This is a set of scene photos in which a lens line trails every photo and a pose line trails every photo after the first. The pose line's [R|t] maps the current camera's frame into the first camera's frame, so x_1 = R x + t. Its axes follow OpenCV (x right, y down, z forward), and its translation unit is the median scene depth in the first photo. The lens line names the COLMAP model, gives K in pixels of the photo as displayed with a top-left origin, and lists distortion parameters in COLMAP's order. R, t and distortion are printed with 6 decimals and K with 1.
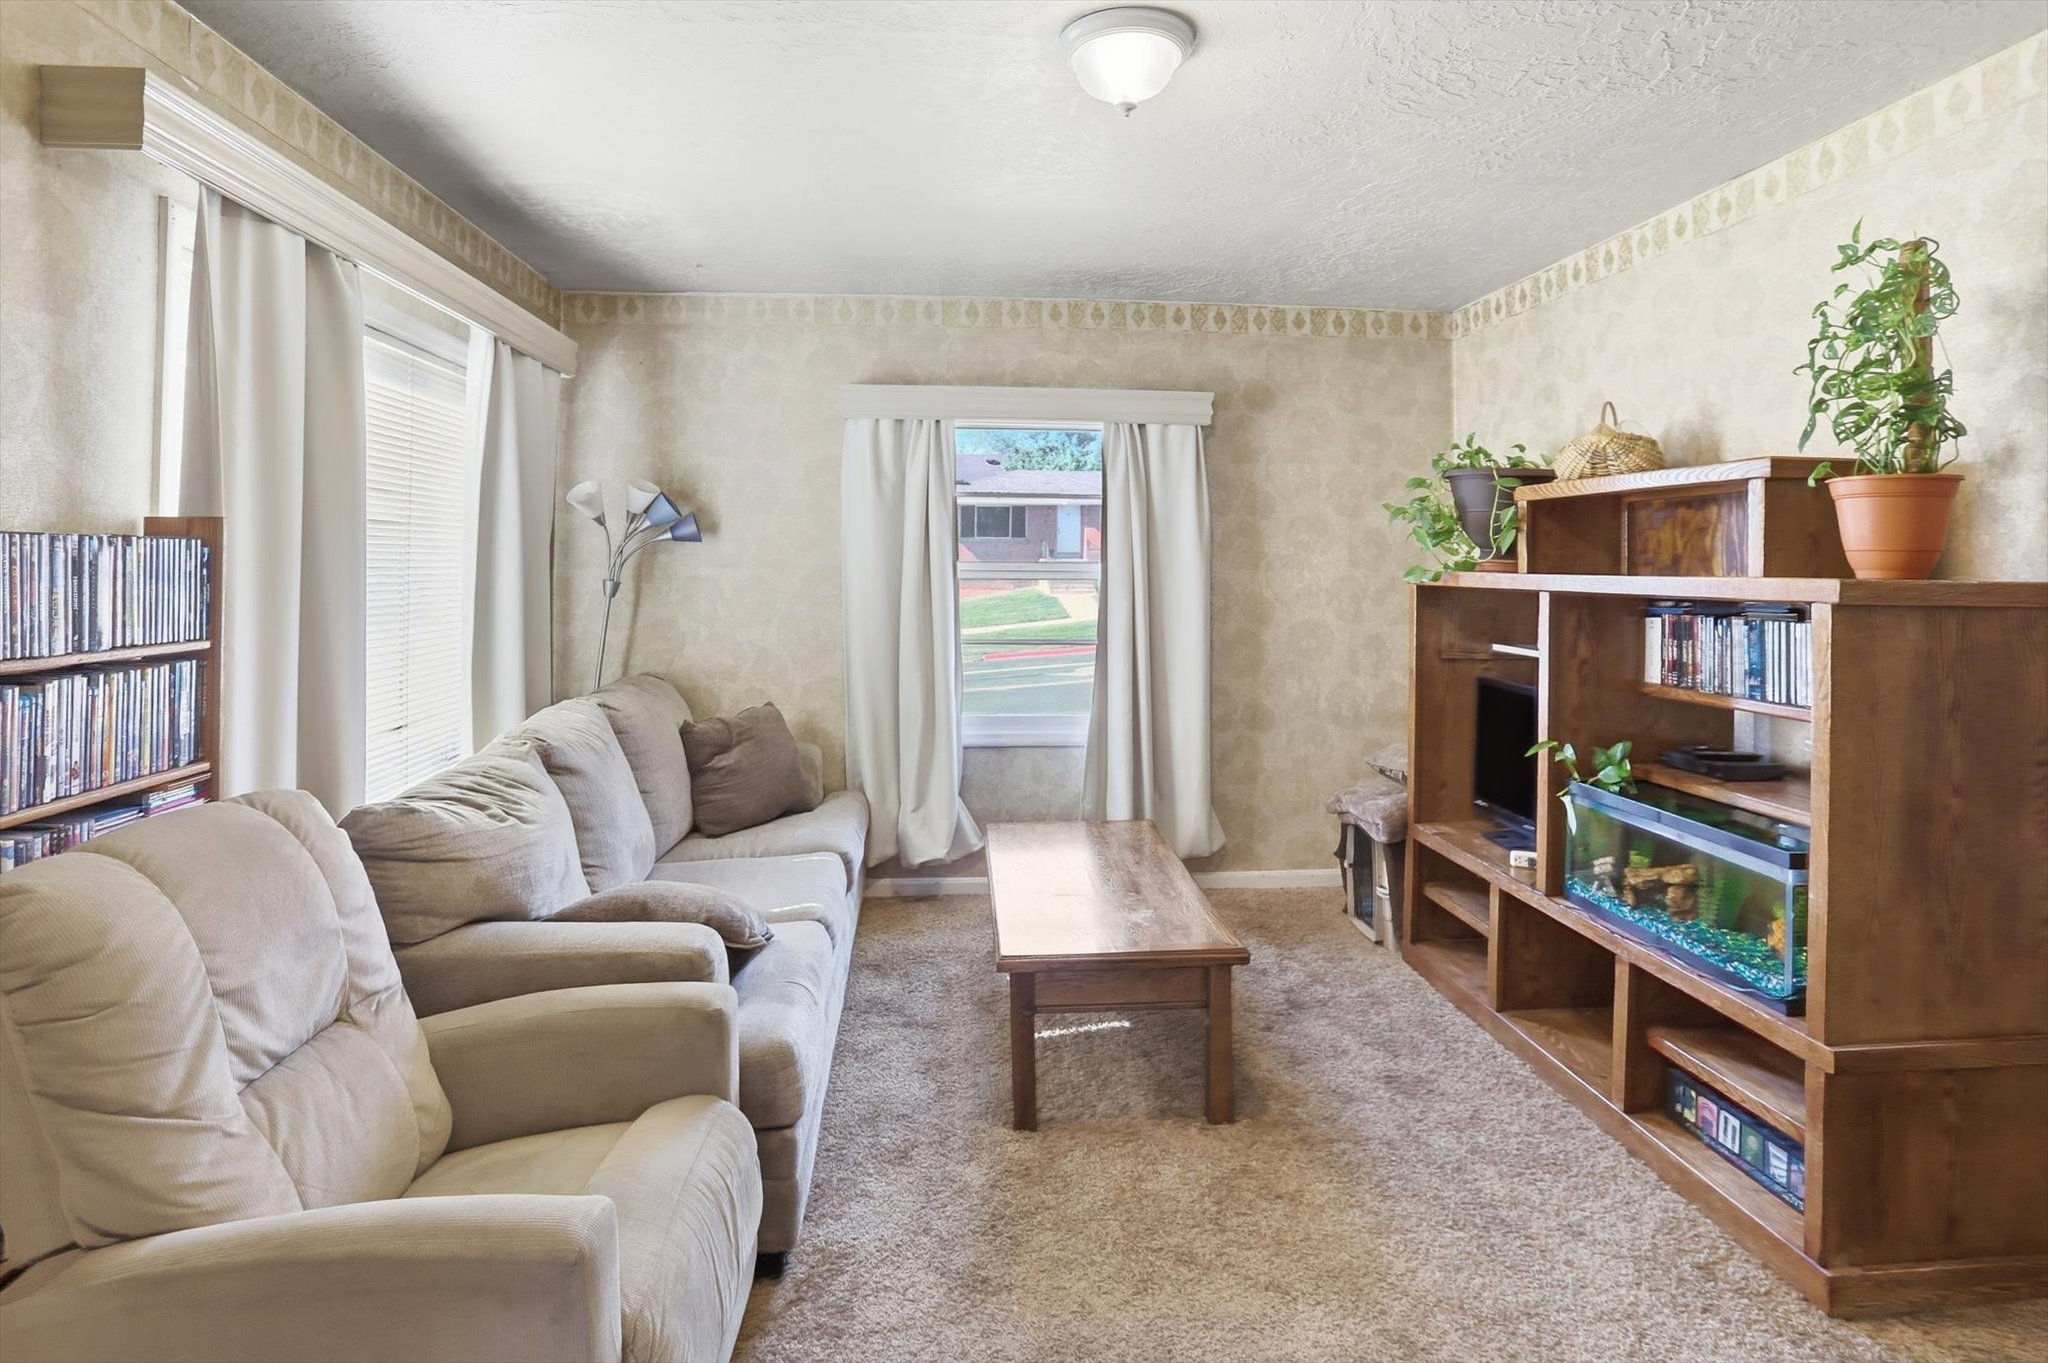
lens RADIAL K [[1079.5, 0, 1019.2], [0, 1079.5, 541.9], [0, 0, 1]] dist [-0.046995, 0.015699]
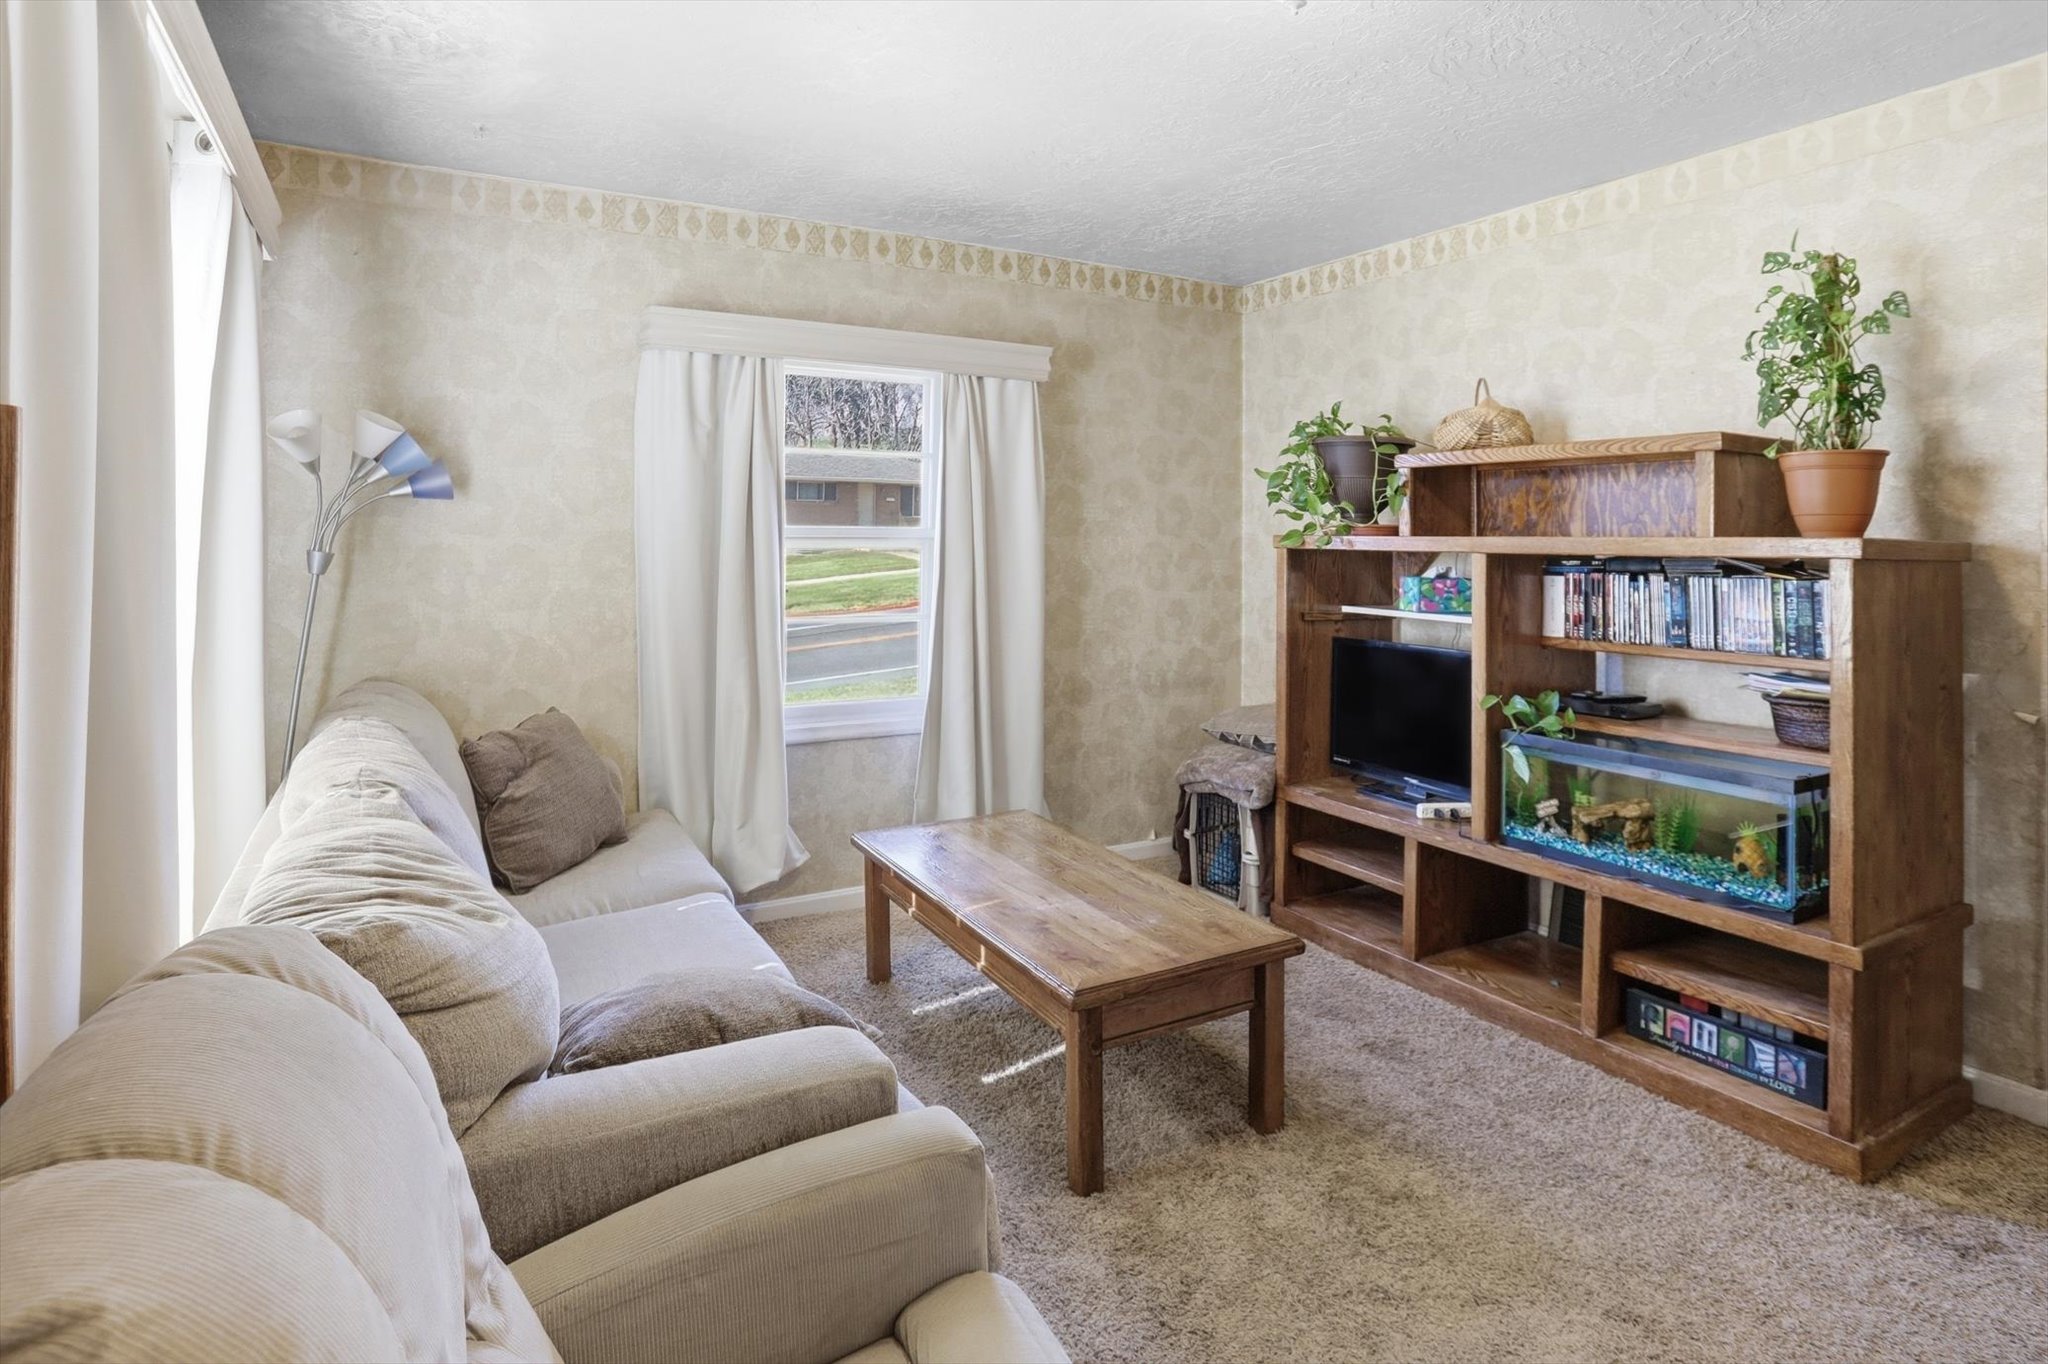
lens RADIAL K [[1100.7, 0, 1024.8], [0, 1100.7, 494.0], [0, 0, 1]] dist [-0.045446, 0.016989]
pose [[0.907442, 0.014912, 0.419912, -0.323175], [-0.007865, 0.999798, -0.018507, 0.009585], [-0.420104, 0.013491, 0.907376, 0.181850]]
